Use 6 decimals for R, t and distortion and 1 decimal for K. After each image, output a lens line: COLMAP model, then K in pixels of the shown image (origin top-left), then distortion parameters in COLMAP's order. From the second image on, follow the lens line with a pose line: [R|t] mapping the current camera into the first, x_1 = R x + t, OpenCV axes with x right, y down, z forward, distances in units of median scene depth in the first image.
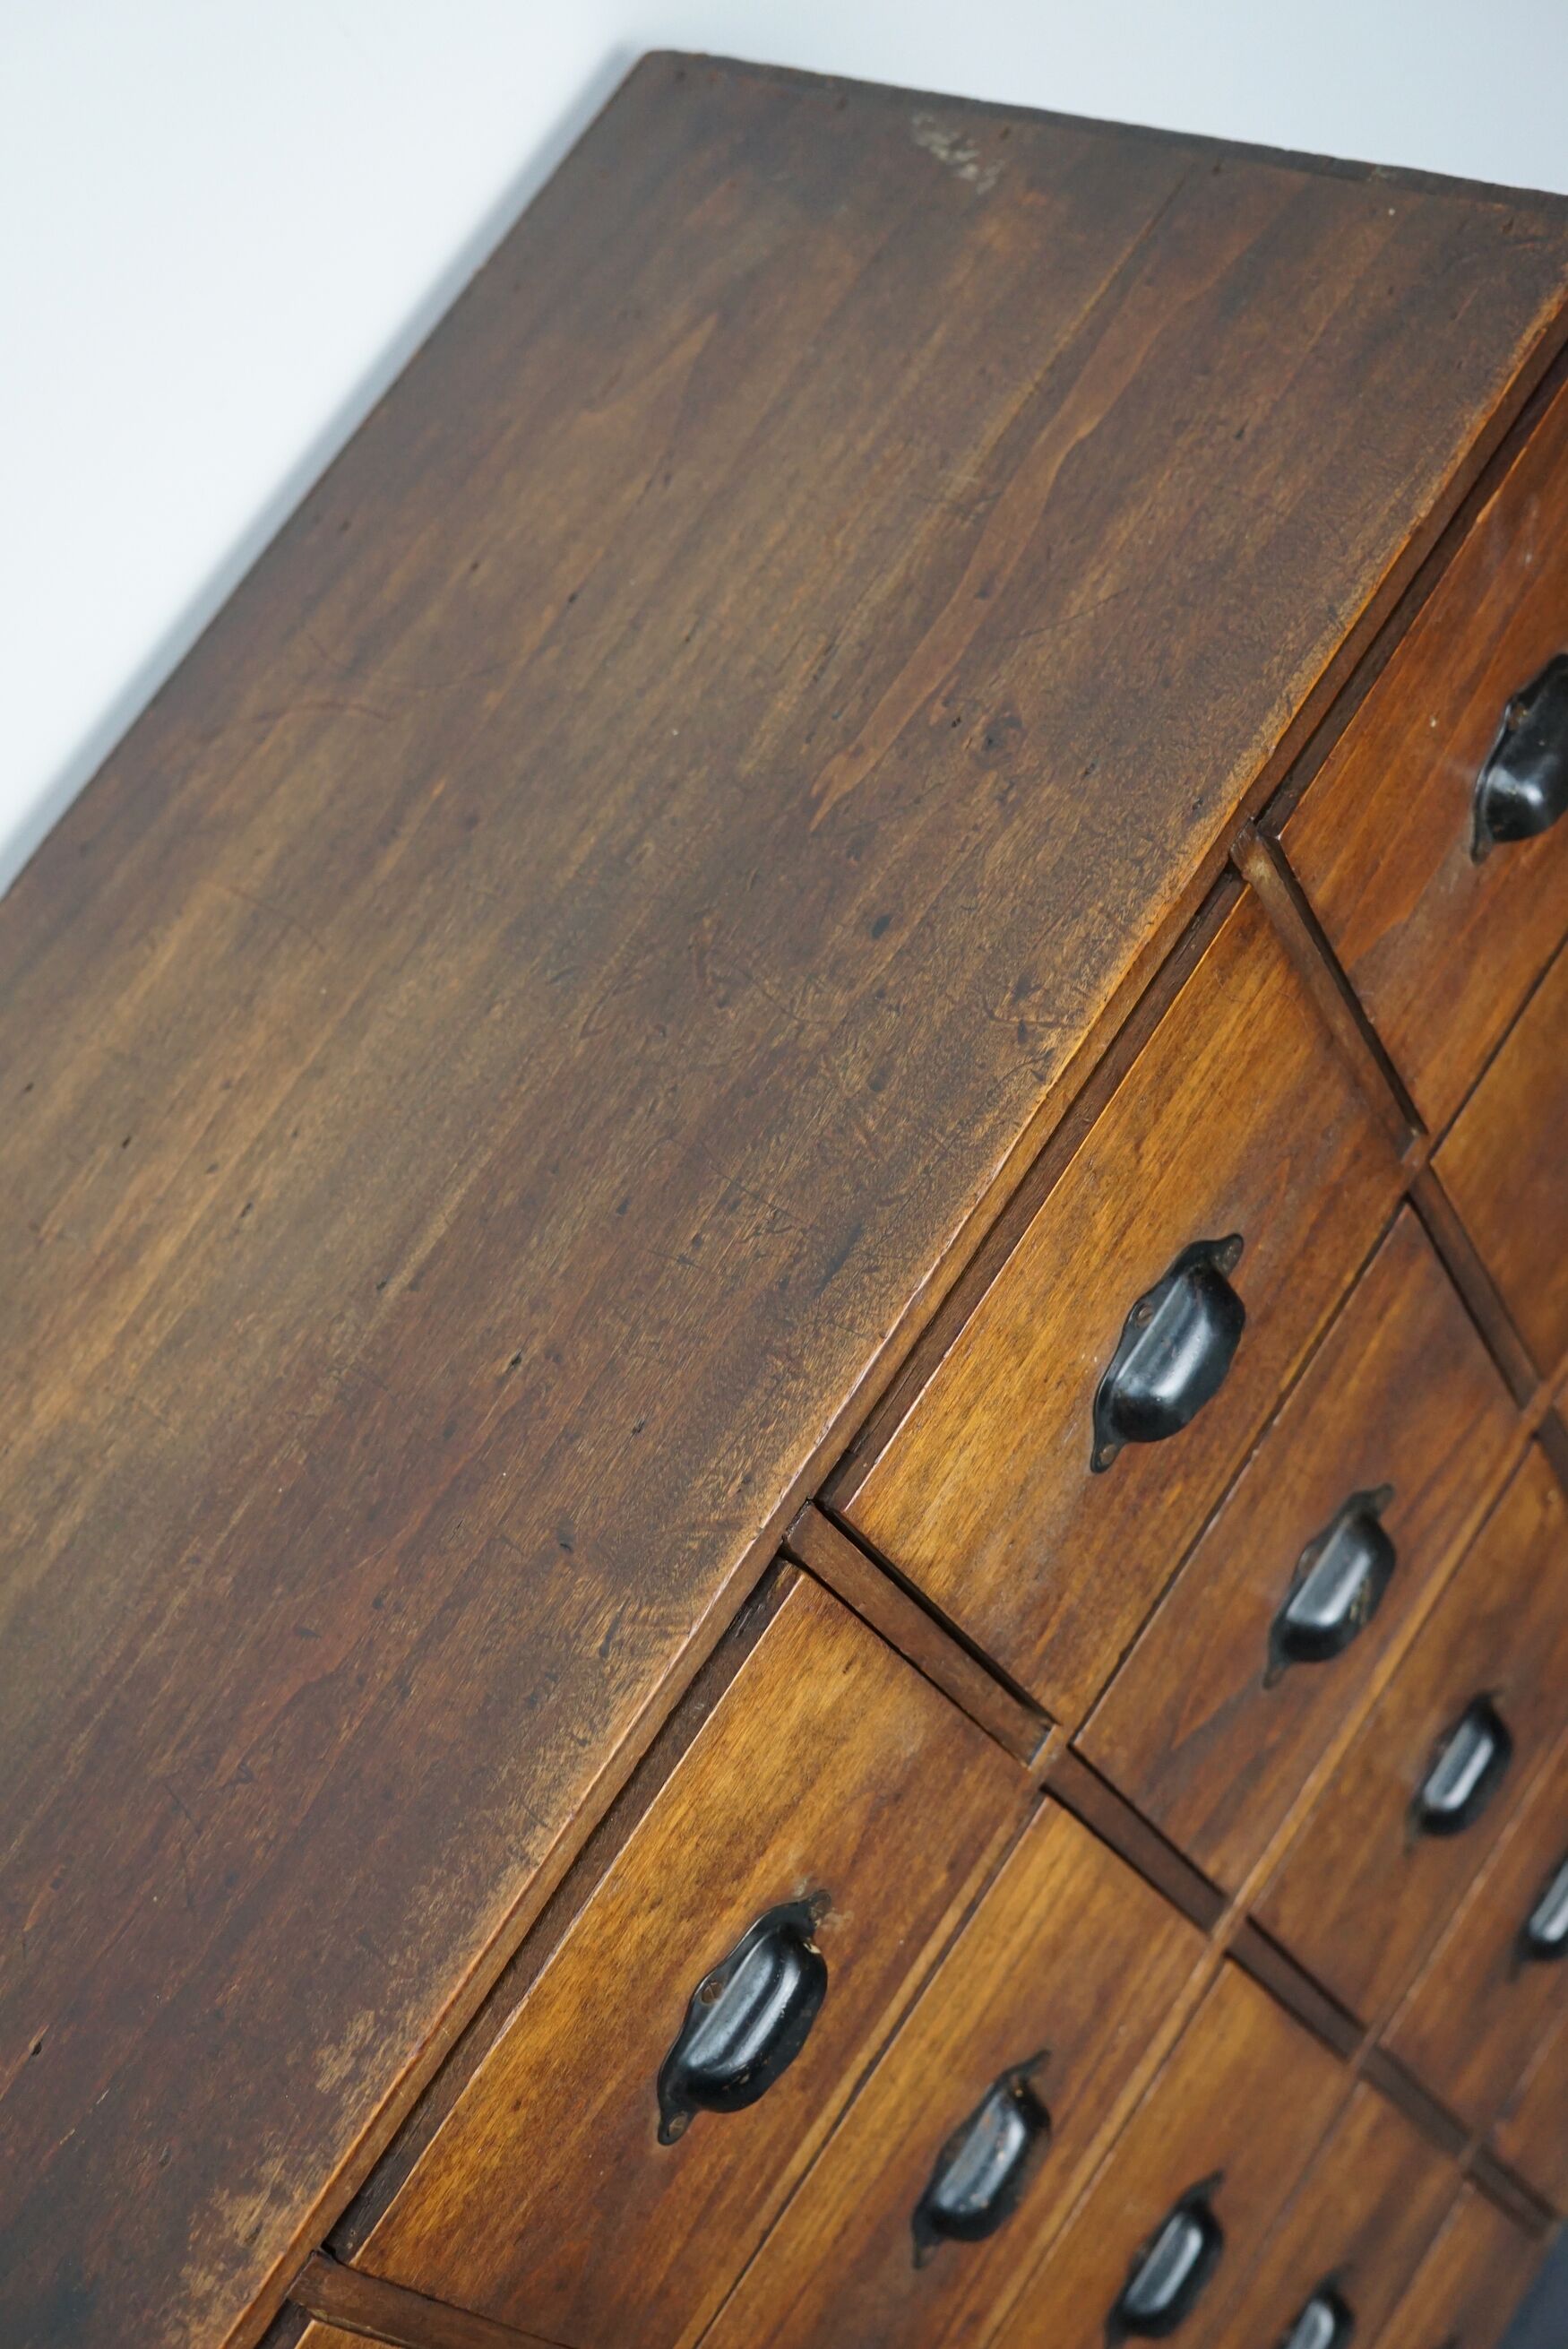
lens RADIAL K [[3029.6, 0, 789.0], [0, 3029.6, 1186.6], [0, 0, 1]] dist [-0.154444, 0.332856]
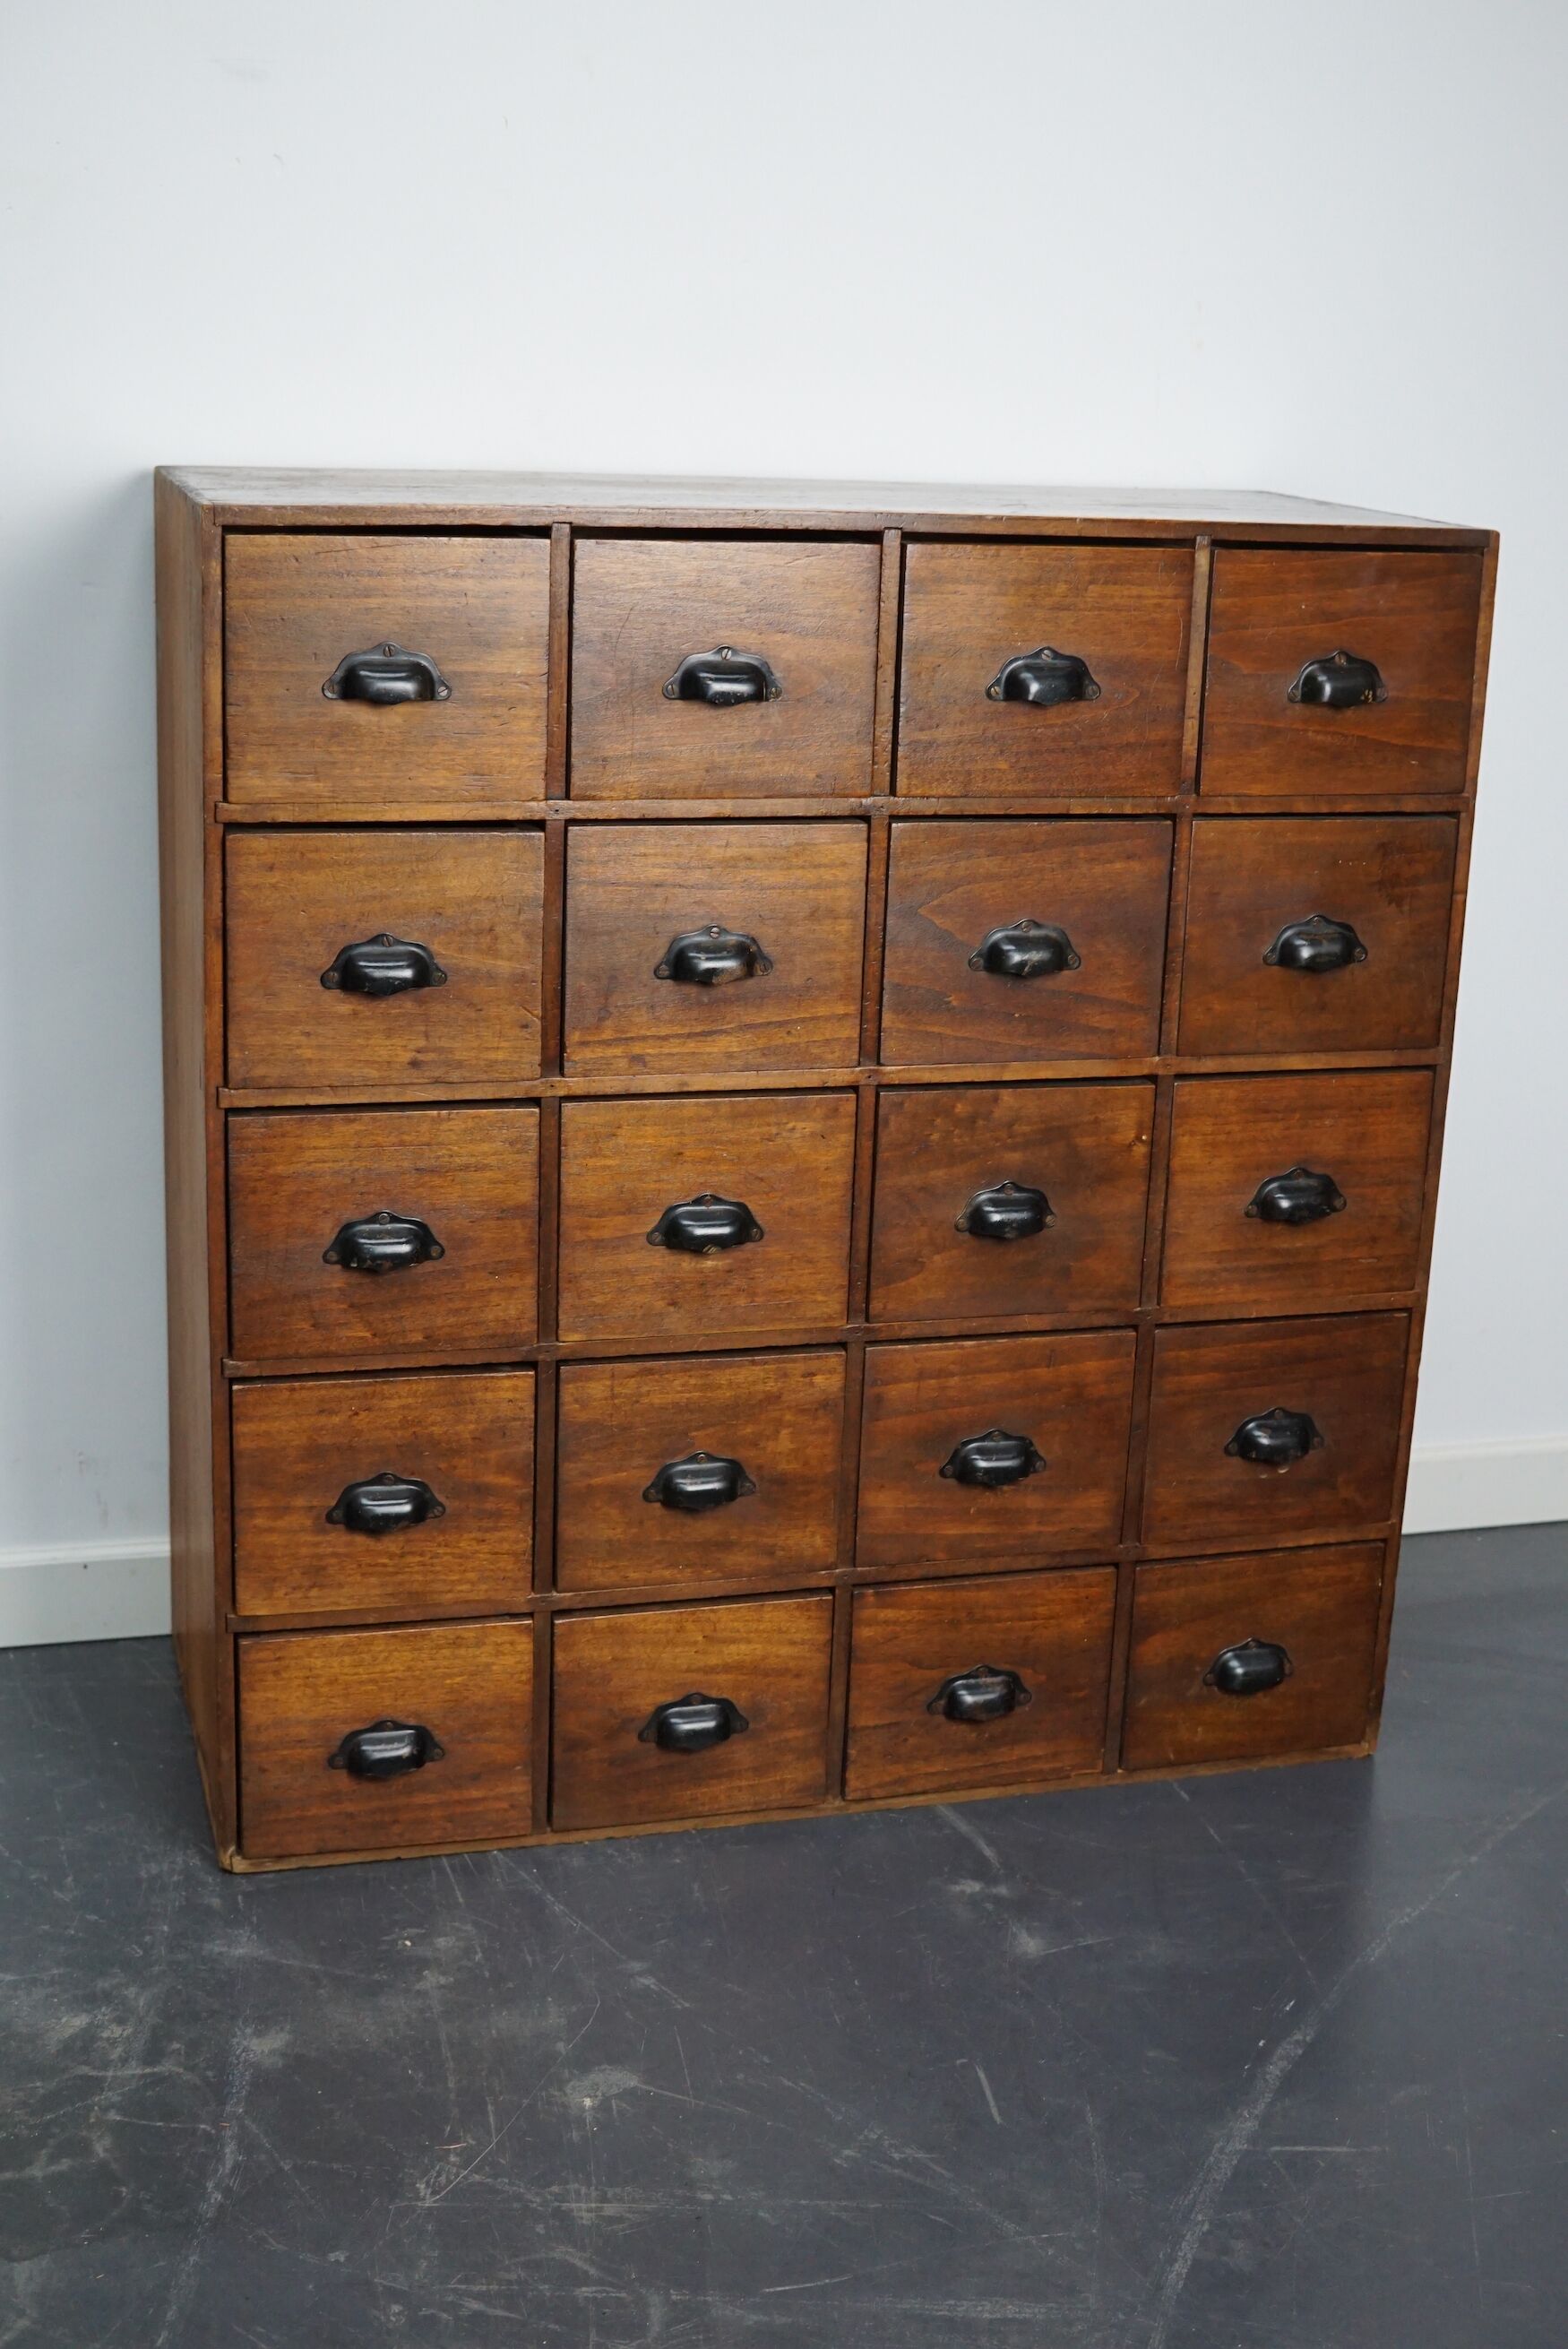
lens RADIAL K [[3029.6, 0, 789.0], [0, 3029.6, 1186.6], [0, 0, 1]] dist [-0.154444, 0.332856]
pose [[0.706239, 0.579607, -0.406548, 1.180920], [-0.707910, 0.585808, -0.394579, 1.367161], [0.009458, 0.566467, 0.824030, -0.718809]]
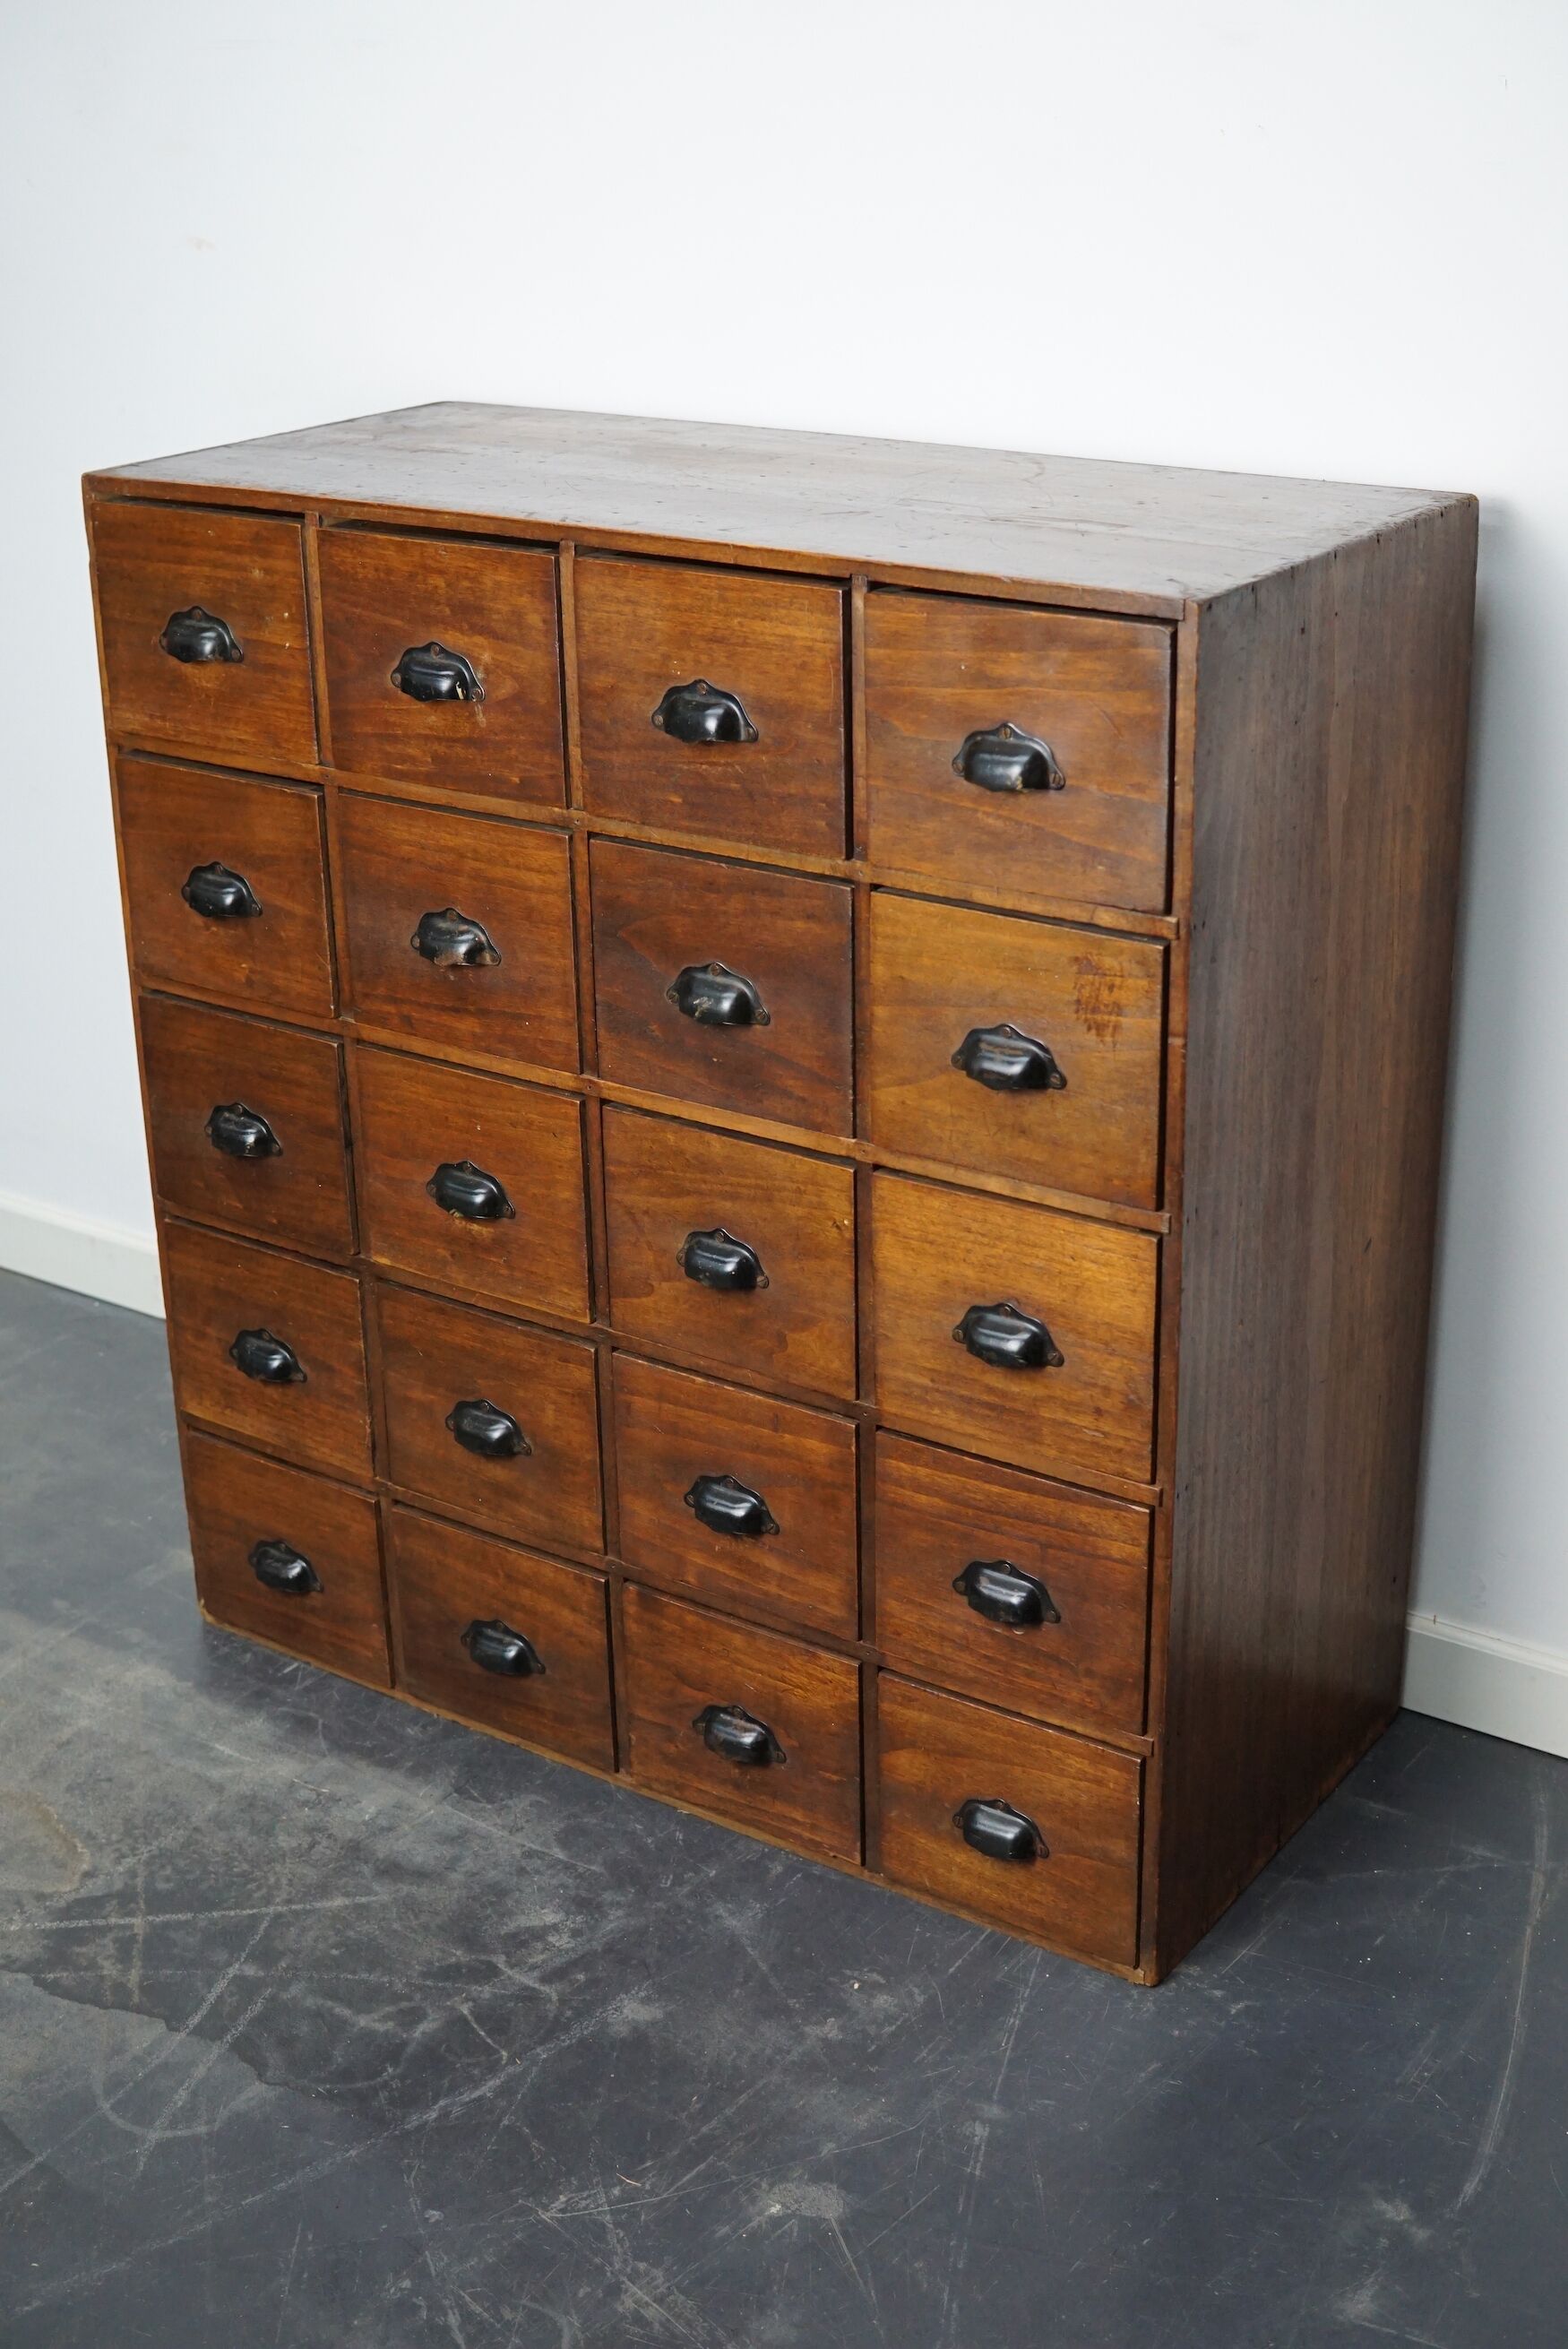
lens RADIAL K [[3005.2, 0, 810.2], [0, 3005.2, 1176.4], [0, 0, 1]] dist [-0.141212, 0.356250]
pose [[0.046056, 0.729382, -0.682555, 1.877342], [-0.856011, 0.381012, 0.349392, -0.652765], [0.514902, 0.568183, 0.641907, -0.163573]]
